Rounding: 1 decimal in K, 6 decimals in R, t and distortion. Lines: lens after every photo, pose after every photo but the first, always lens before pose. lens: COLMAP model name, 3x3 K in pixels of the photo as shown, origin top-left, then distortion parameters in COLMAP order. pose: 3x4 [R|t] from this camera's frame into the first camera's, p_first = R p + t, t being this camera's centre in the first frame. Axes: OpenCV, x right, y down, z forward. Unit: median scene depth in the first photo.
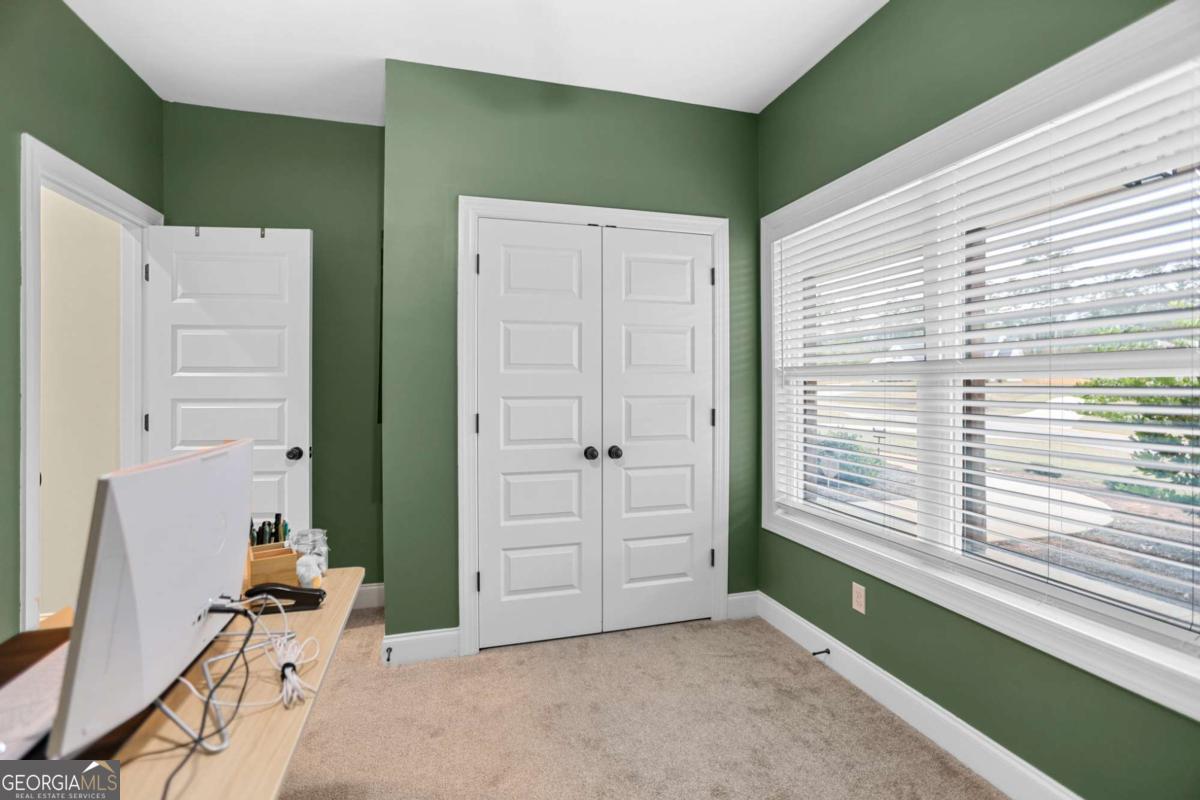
lens RADIAL K [[543.0, 0, 597.2], [0, 543.0, 393.7], [0, 0, 1]] dist [-0.028567, 0.011672]
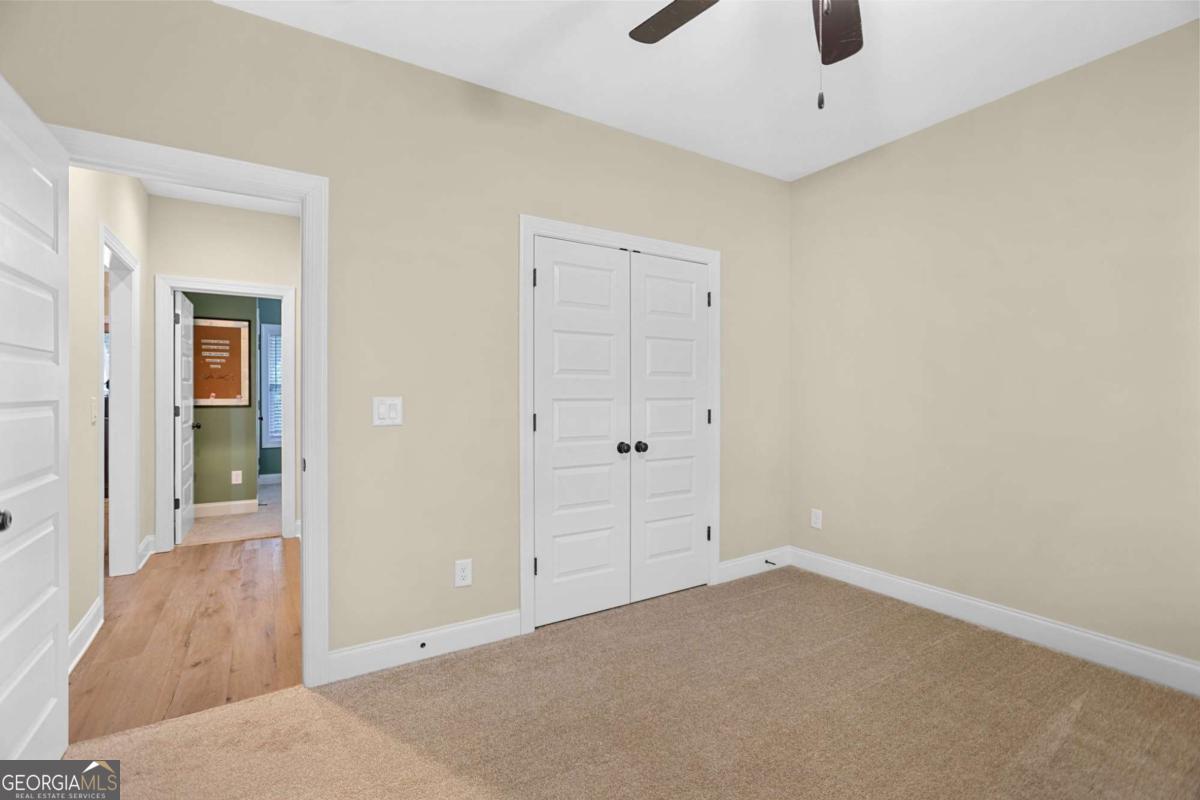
lens RADIAL K [[543.0, 0, 603.8], [0, 543.0, 397.6], [0, 0, 1]] dist [-0.028567, 0.011672]
pose [[0.957797, 0.003789, 0.287419, -0.376036], [-0.003011, 0.999991, -0.003148, 0.006888], [-0.287429, 0.002150, 0.957800, -0.088301]]
